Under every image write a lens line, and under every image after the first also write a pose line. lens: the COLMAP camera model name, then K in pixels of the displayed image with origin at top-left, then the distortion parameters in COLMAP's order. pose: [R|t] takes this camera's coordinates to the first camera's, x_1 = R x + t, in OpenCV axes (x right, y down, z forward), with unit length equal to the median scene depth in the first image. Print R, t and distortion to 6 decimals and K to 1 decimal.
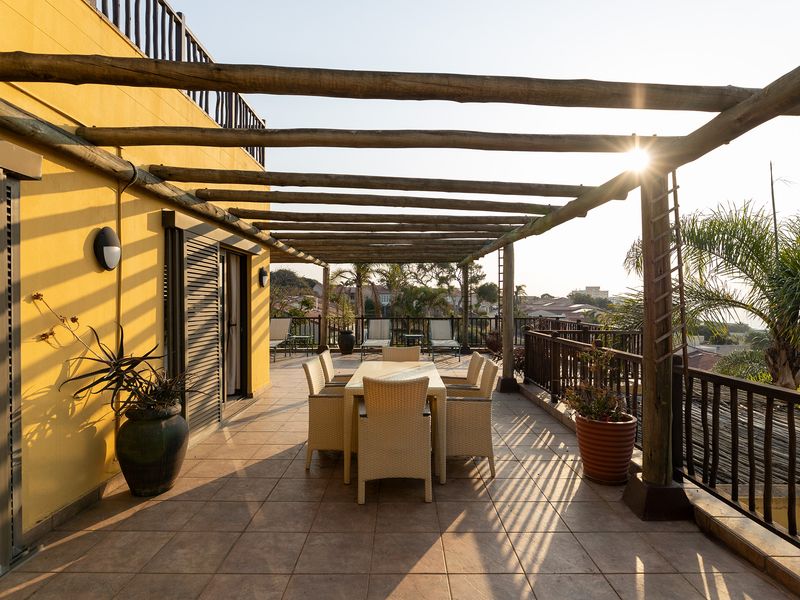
lens RADIAL K [[429.0, 0, 400.0], [0, 429.0, 300.0], [0, 0, 1]] dist [0.001388, -0.001207]
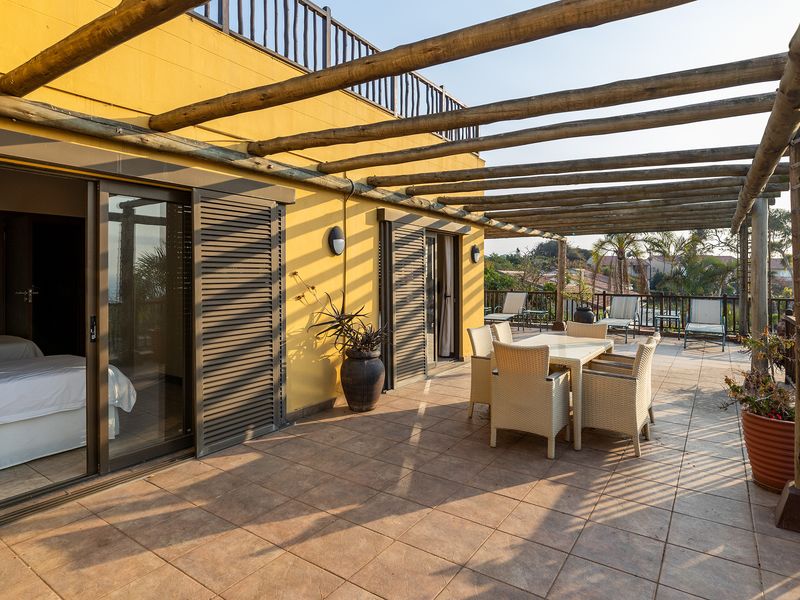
lens RADIAL K [[467.6, 0, 400.5], [0, 467.6, 275.5], [0, 0, 1]] dist [-0.001461, -0.000259]
pose [[0.824618, 0.006118, -0.565658, 0.402075], [-0.003392, 0.999977, 0.005871, -0.008351], [0.565680, -0.002922, 0.824619, -0.203380]]
